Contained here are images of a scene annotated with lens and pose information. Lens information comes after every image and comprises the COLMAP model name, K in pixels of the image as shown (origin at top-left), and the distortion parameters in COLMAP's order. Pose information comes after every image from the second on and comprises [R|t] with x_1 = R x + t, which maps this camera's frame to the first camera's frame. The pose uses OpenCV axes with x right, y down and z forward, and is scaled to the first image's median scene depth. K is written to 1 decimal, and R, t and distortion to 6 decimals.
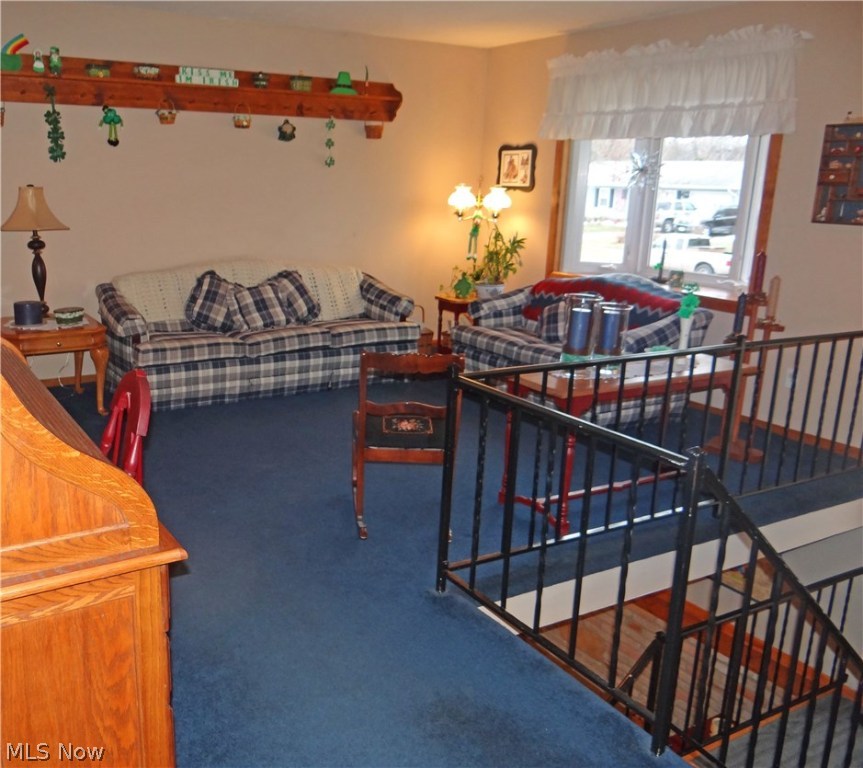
lens RADIAL K [[845.3, 0, 431.5], [0, 845.3, 384.0], [0, 0, 1]] dist [-0.100717, 0.003634]
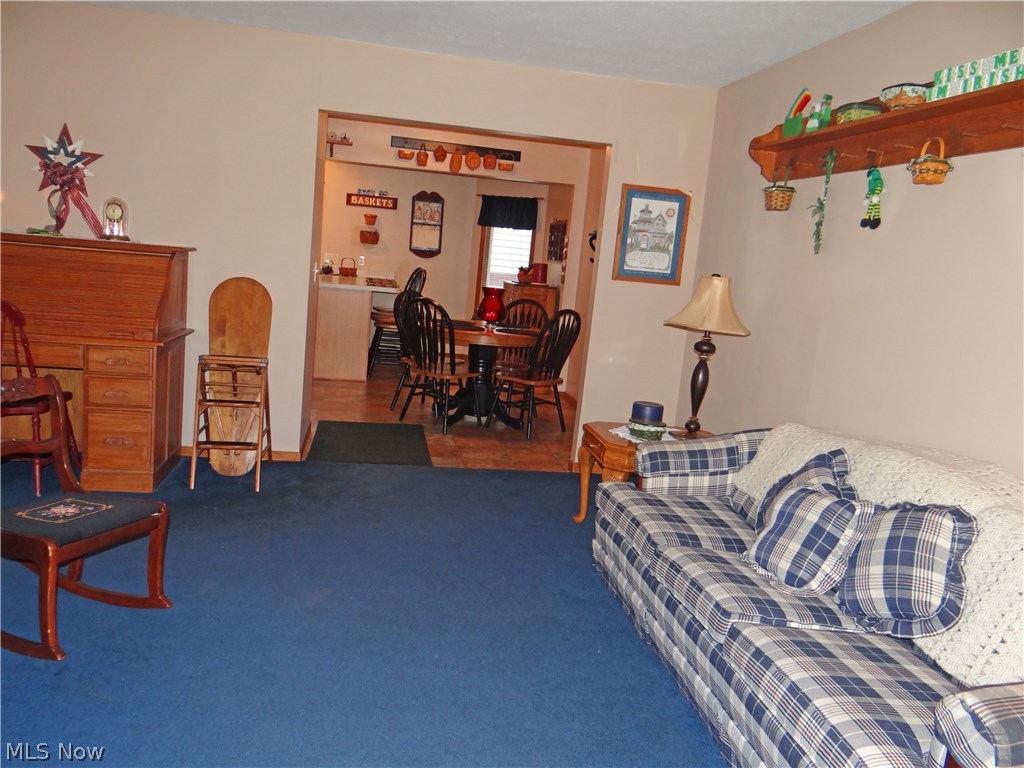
lens RADIAL K [[806.0, 0, 510.3], [0, 806.0, 389.9], [0, 0, 1]] dist [-0.009942, -0.001267]
pose [[-0.410970, 0.071548, -0.908837, 0.305236], [-0.317359, 0.923332, 0.216196, -0.224097], [0.854627, 0.377277, -0.356755, 1.052439]]
